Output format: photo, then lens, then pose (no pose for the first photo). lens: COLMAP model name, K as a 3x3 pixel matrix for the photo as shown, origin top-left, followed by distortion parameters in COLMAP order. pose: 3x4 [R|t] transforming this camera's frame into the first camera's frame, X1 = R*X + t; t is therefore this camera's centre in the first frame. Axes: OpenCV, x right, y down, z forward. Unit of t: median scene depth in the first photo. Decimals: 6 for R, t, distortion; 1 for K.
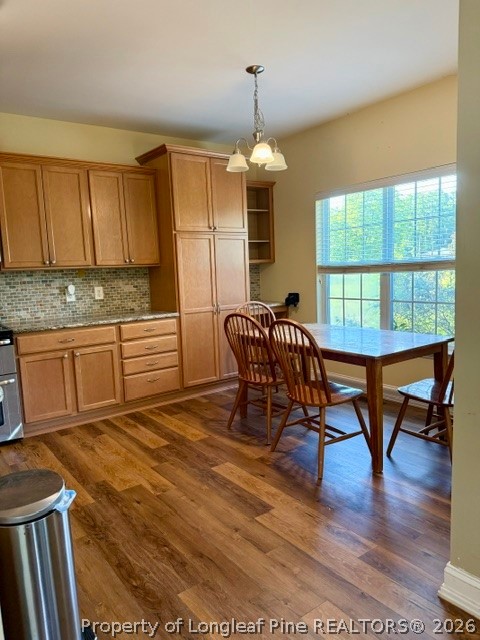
lens RADIAL K [[455.9, 0, 240.0], [0, 455.9, 320.0], [0, 0, 1]] dist [0.047903, -0.000798]
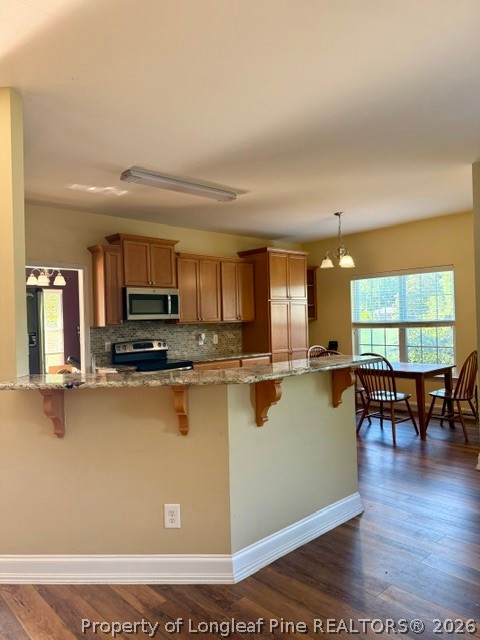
lens RADIAL K [[455.9, 0, 240.0], [0, 455.9, 320.0], [0, 0, 1]] dist [0.047903, -0.000798]
pose [[0.994229, 0.013245, 0.106454, -0.394613], [-0.000604, 0.993025, -0.117906, 0.054378], [-0.107273, 0.117161, 0.987302, -0.488630]]
